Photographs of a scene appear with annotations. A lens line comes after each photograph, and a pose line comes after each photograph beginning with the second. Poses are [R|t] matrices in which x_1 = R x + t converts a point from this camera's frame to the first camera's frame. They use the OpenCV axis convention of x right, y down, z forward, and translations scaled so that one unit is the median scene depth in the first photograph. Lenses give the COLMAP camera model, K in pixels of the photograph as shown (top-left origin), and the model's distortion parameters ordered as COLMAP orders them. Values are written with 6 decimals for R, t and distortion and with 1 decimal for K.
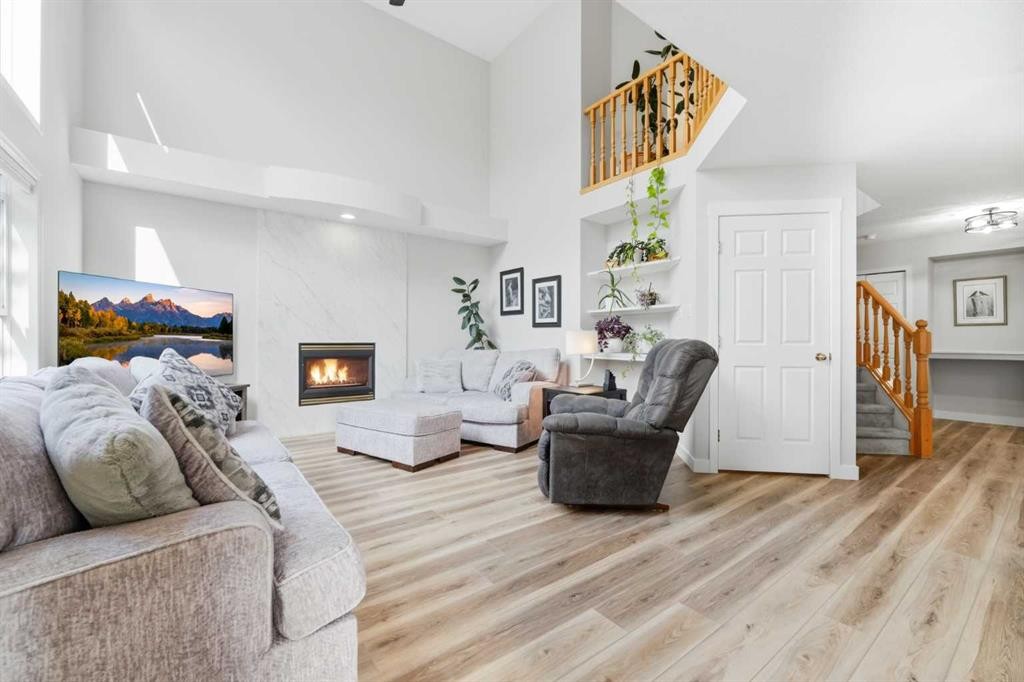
lens RADIAL K [[414.6, 0, 511.7], [0, 414.6, 339.9], [0, 0, 1]] dist [0.001442, 0.000109]
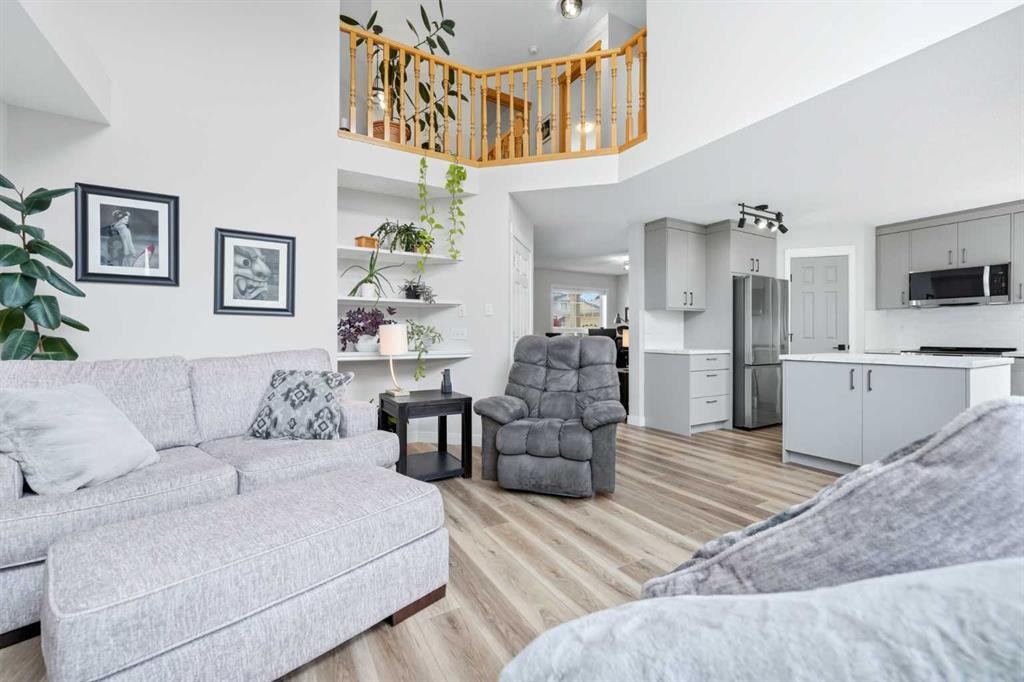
lens RADIAL K [[419.6, 0, 511.4], [0, 419.6, 337.4], [0, 0, 1]] dist [0.001187, 0.000087]
pose [[0.110632, -0.002547, 0.993858, -0.602414], [-0.000770, 0.999996, 0.002649, 0.000428], [-0.993861, -0.001058, 0.110630, 0.701599]]
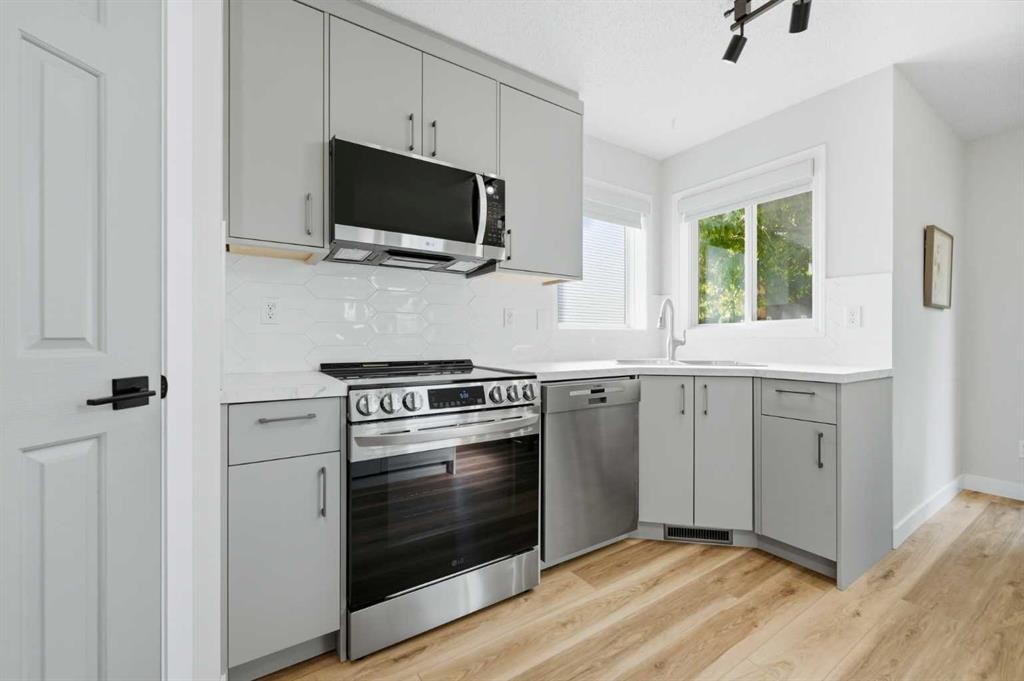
lens RADIAL K [[414.6, 0, 511.7], [0, 414.6, 339.4], [0, 0, 1]] dist [0.001442, 0.000109]
pose [[-0.998171, -0.002669, 0.060392, 0.515598], [-0.002755, 0.999995, -0.001337, 0.003189], [-0.060388, -0.001501, -0.998174, 0.082157]]
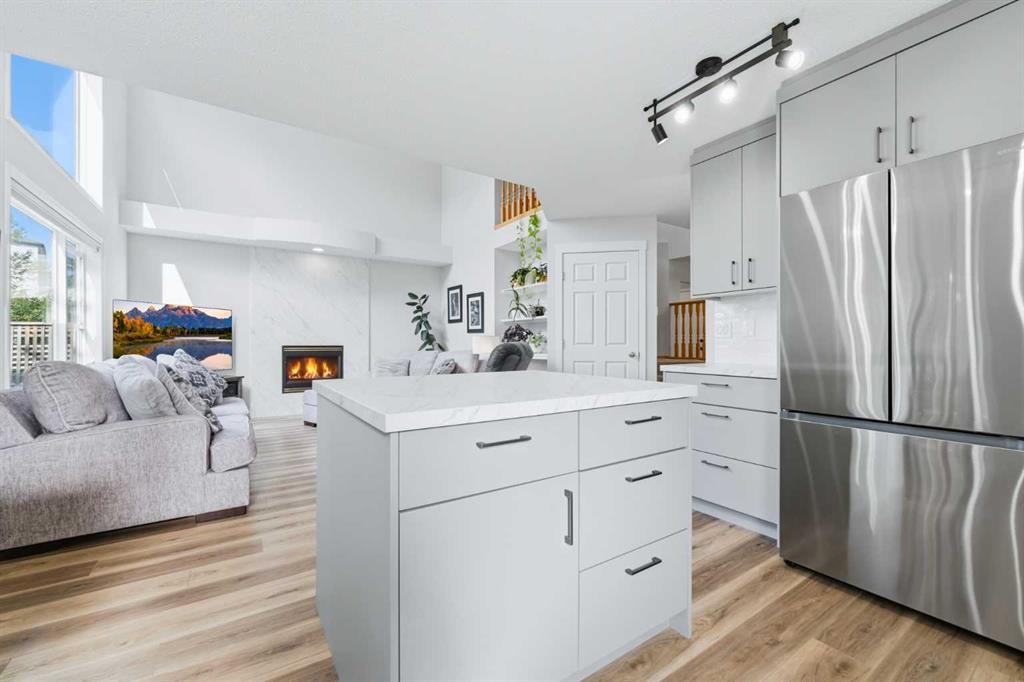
lens RADIAL K [[414.1, 0, 510.8], [0, 414.1, 343.6], [0, 0, 1]] dist [0.001073, 0.000077]
pose [[0.998652, -0.002918, -0.051826, 0.320711], [0.003001, 0.999994, 0.001527, 0.000990], [0.051822, -0.001681, 0.998655, -0.318971]]
